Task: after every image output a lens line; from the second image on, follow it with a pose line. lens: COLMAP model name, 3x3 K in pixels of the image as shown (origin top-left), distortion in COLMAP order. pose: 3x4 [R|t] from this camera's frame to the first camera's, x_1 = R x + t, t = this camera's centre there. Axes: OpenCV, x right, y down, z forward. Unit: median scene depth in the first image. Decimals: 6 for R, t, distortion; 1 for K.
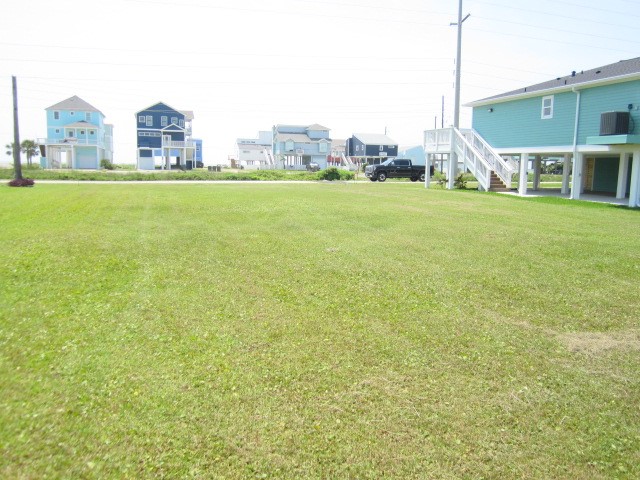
lens RADIAL K [[509.0, 0, 316.6], [0, 509.0, 243.4], [0, 0, 1]] dist [-0.055243, -0.008328]
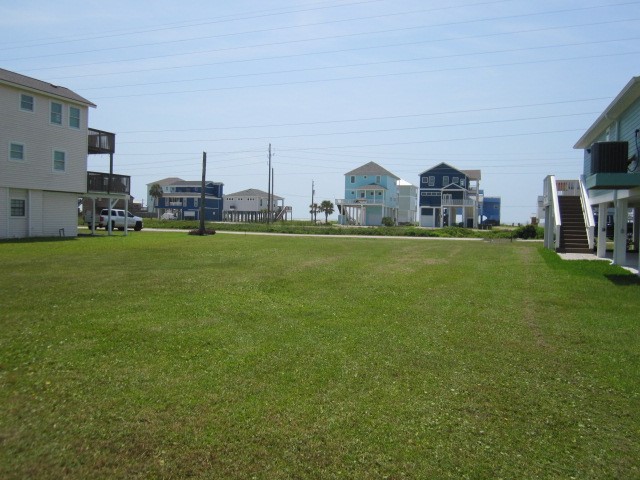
lens RADIAL K [[509.0, 0, 319.0], [0, 509.0, 240.3], [0, 0, 1]] dist [-0.055243, -0.008328]
pose [[0.782304, 0.021853, -0.622514, 0.147985], [-0.097895, 0.991278, -0.088225, -0.004298], [0.615157, 0.129960, 0.777620, 0.048907]]
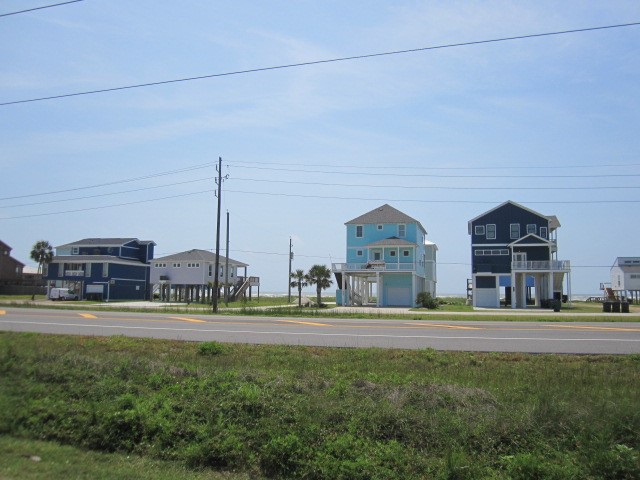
lens RADIAL K [[509.0, 0, 314.9], [0, 509.0, 240.9], [0, 0, 1]] dist [-0.055243, -0.008328]
pose [[0.818087, -0.069171, -0.570920, -0.150833], [-0.080449, 0.969215, -0.232704, -0.065184], [0.569440, 0.236302, 0.787337, 0.374236]]
